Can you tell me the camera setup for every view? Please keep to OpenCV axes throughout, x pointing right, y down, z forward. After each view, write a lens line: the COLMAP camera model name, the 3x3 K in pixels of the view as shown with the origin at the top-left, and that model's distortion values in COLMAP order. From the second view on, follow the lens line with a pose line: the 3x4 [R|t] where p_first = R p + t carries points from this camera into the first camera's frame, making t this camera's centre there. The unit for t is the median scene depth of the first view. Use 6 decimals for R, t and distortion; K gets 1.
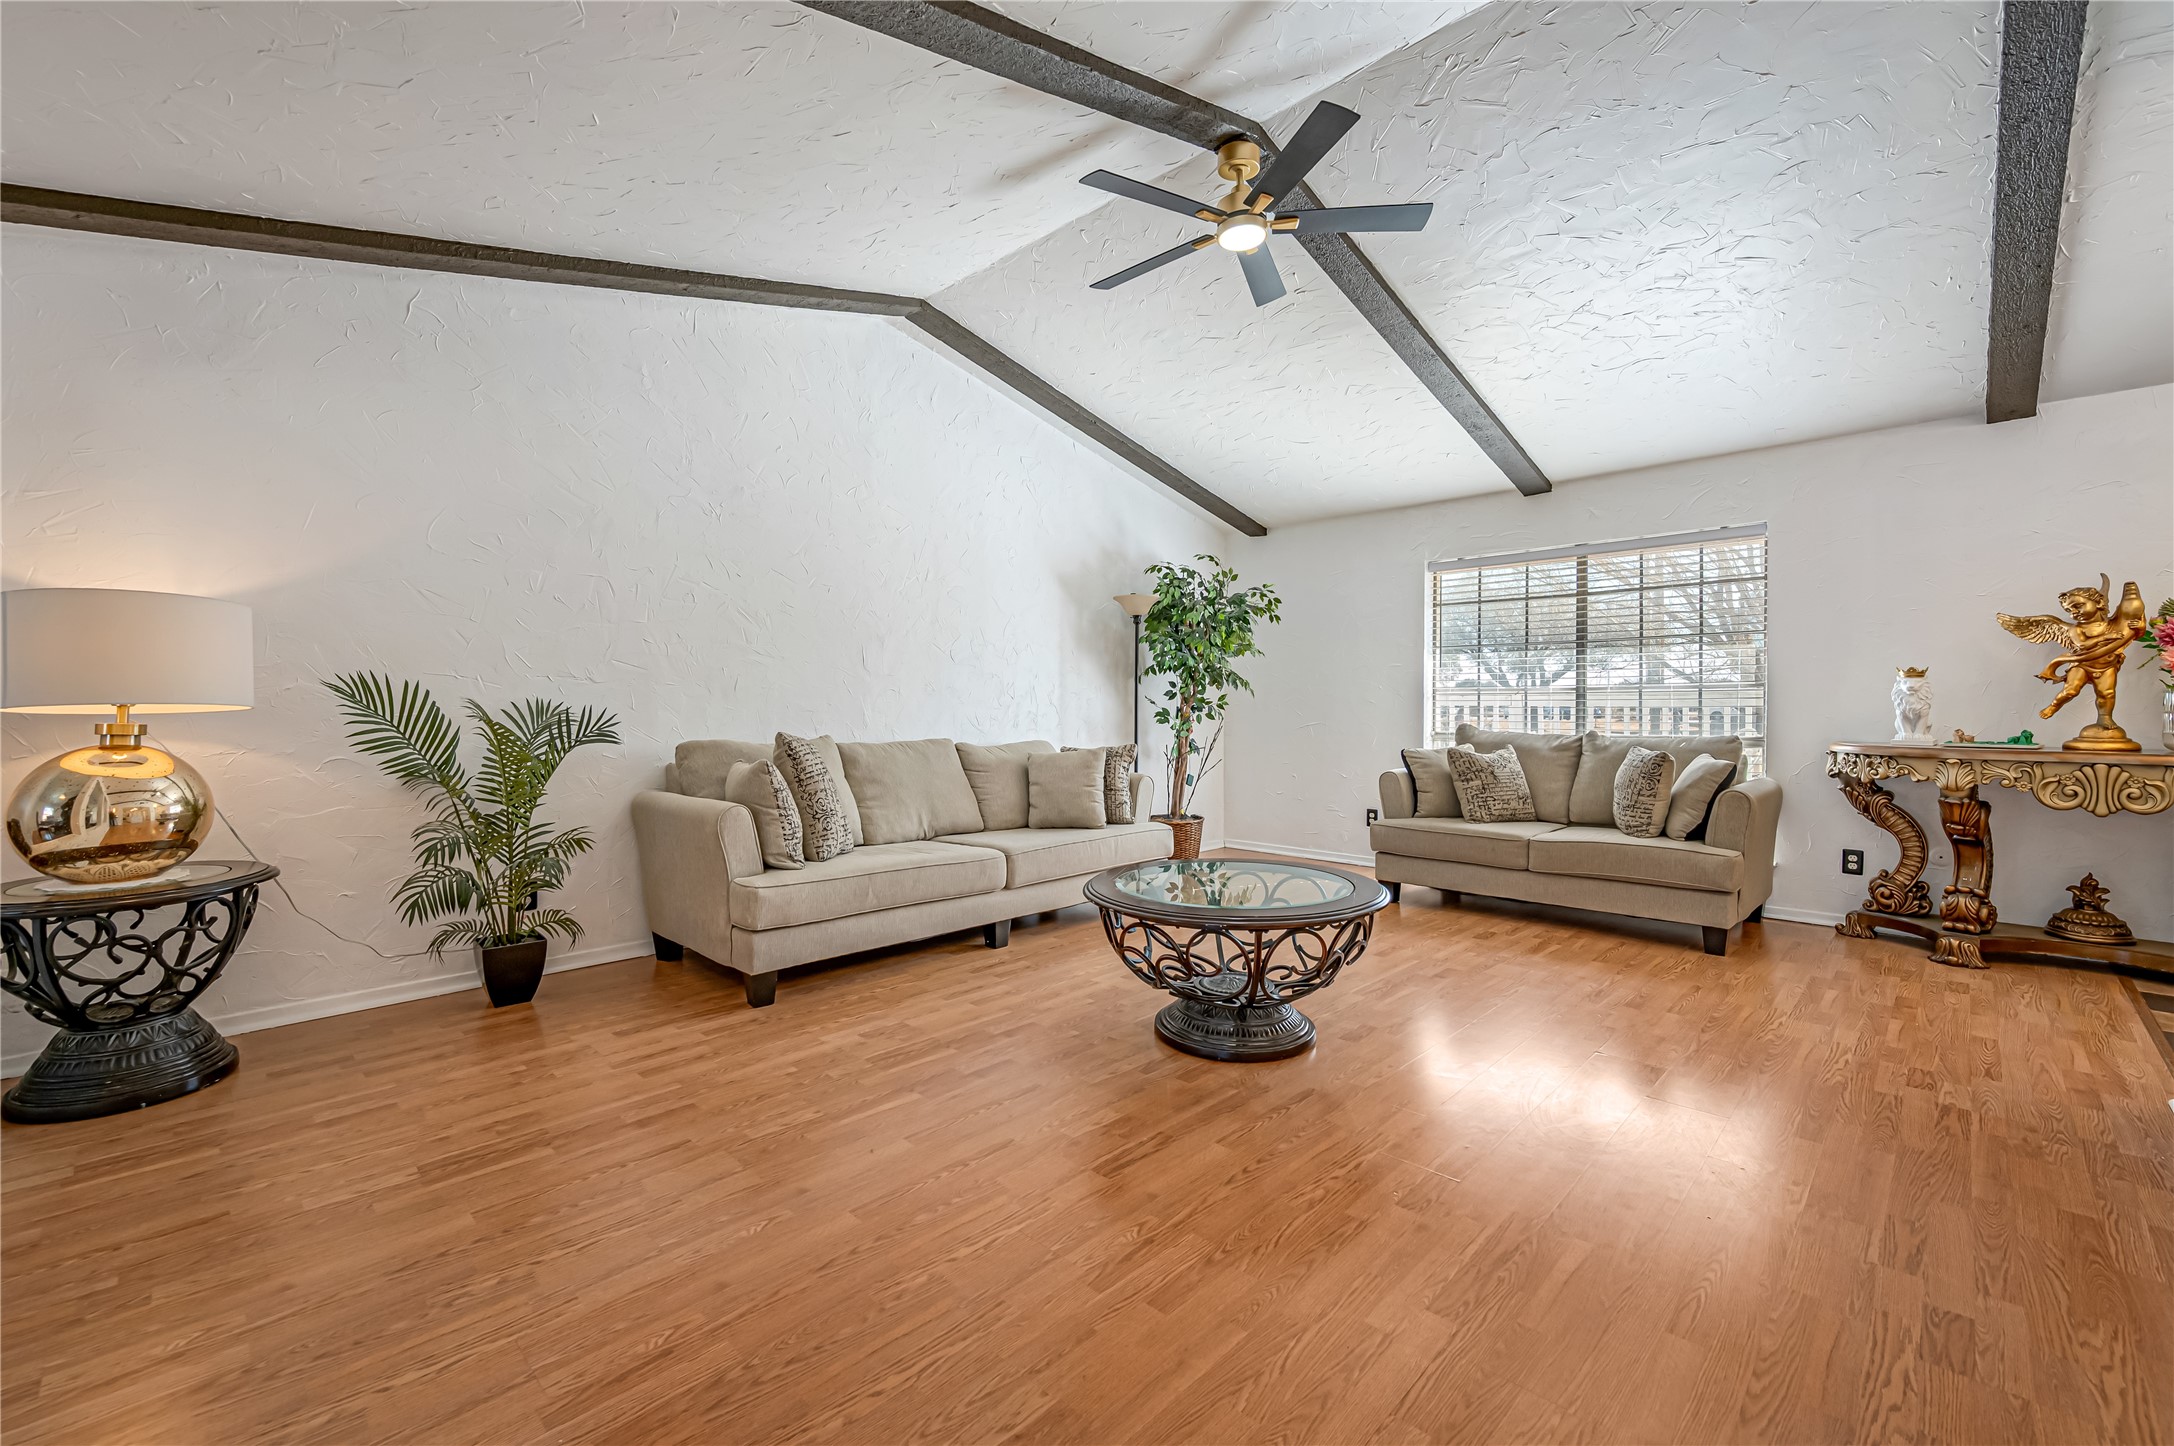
lens RADIAL K [[880.8, 0, 1098.6], [0, 880.8, 718.8], [0, 0, 1]] dist [-0.001240, 0.000654]
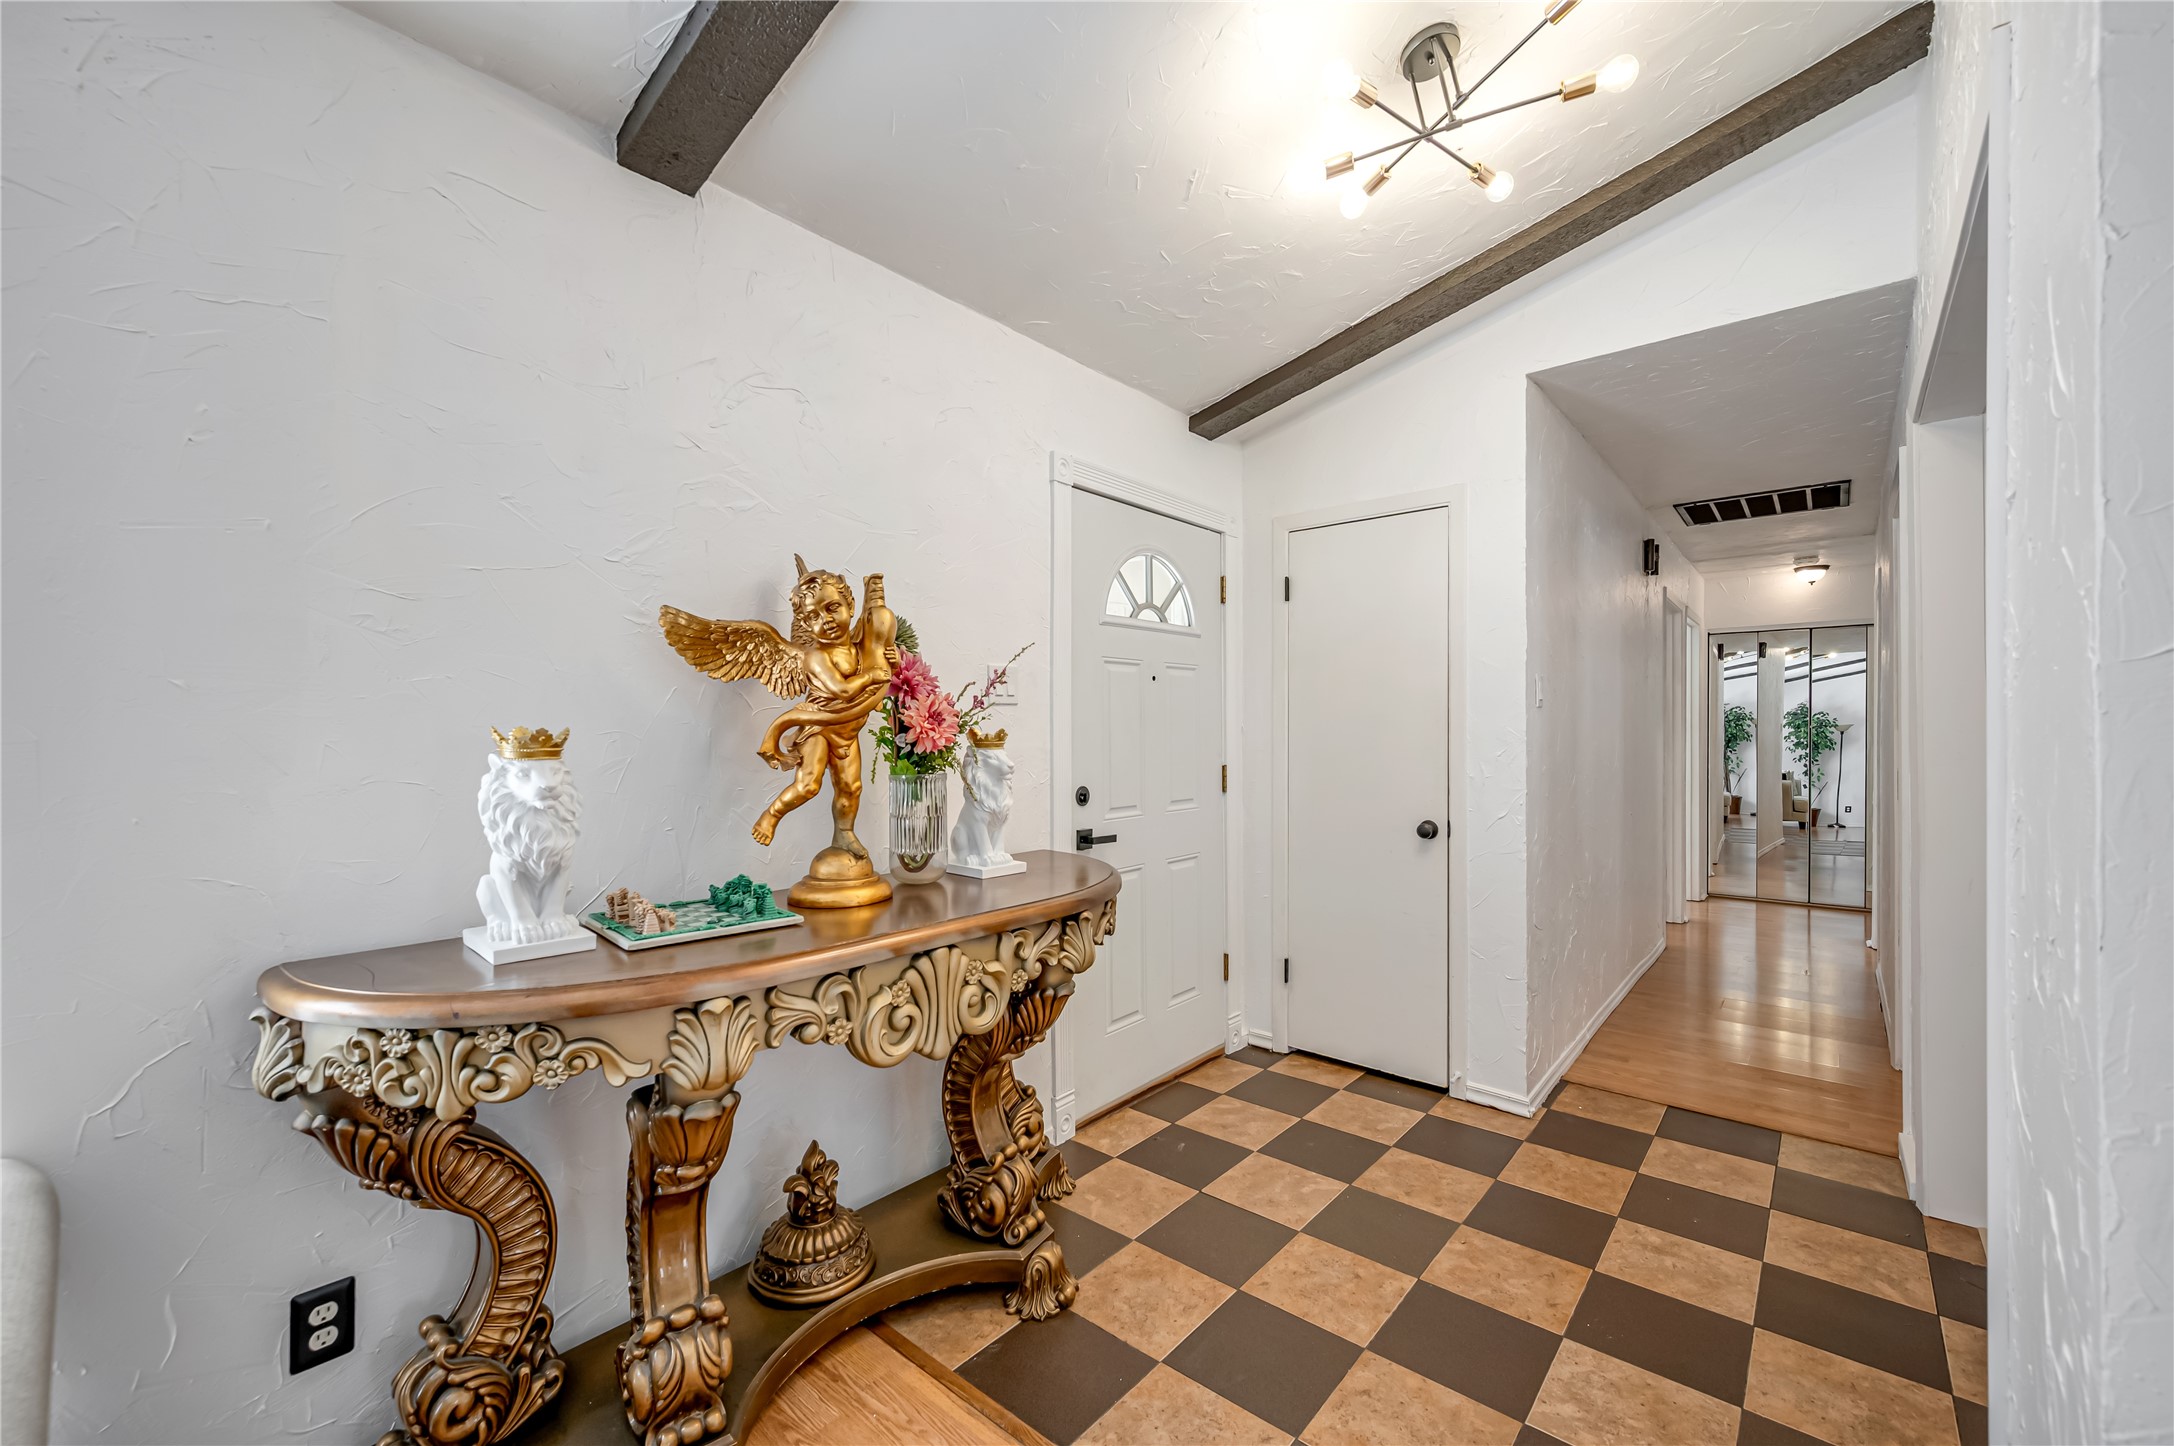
lens RADIAL K [[874.2, 0, 1081.3], [0, 874.2, 731.3], [0, 0, 1]] dist [-0.009009, 0.000191]
pose [[-0.074082, 0.001897, 0.997250, 0.554891], [0.026453, 0.999650, 0.000064, -0.050251], [-0.996901, 0.026385, -0.074106, 0.790420]]
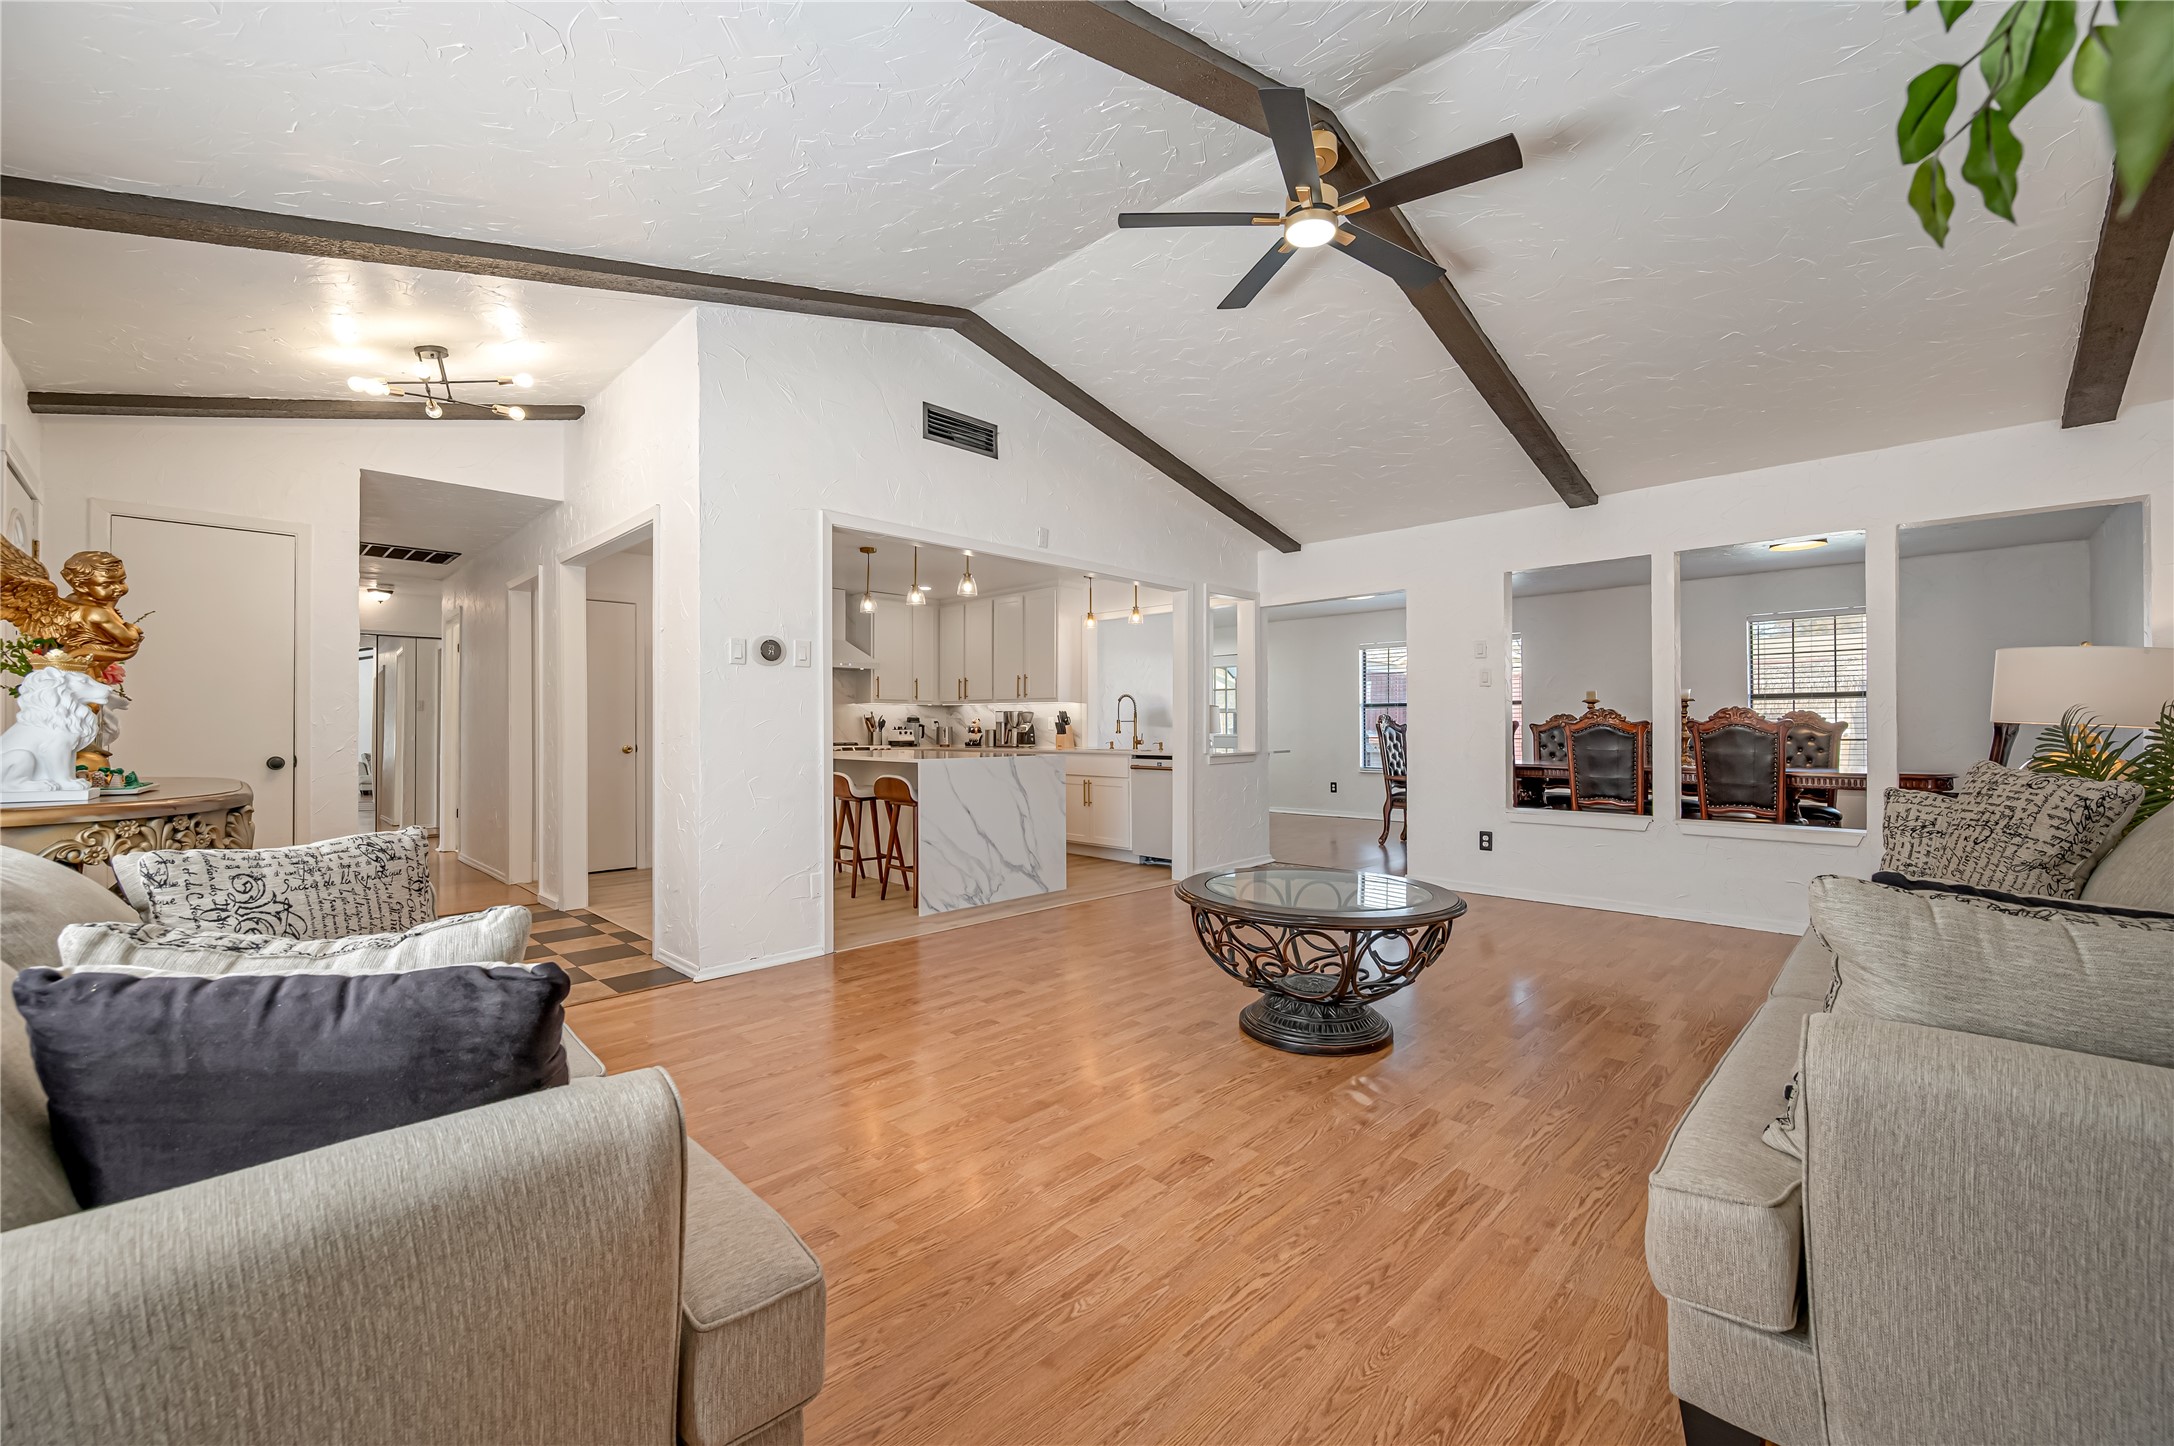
lens RADIAL K [[880.8, 0, 1098.6], [0, 880.8, 718.8], [0, 0, 1]] dist [-0.001240, 0.000654]
pose [[-0.999789, 0.005009, -0.019918, 0.316173], [0.004723, 0.999885, 0.014389, -0.021648], [0.019988, 0.014292, -0.999698, 1.506858]]
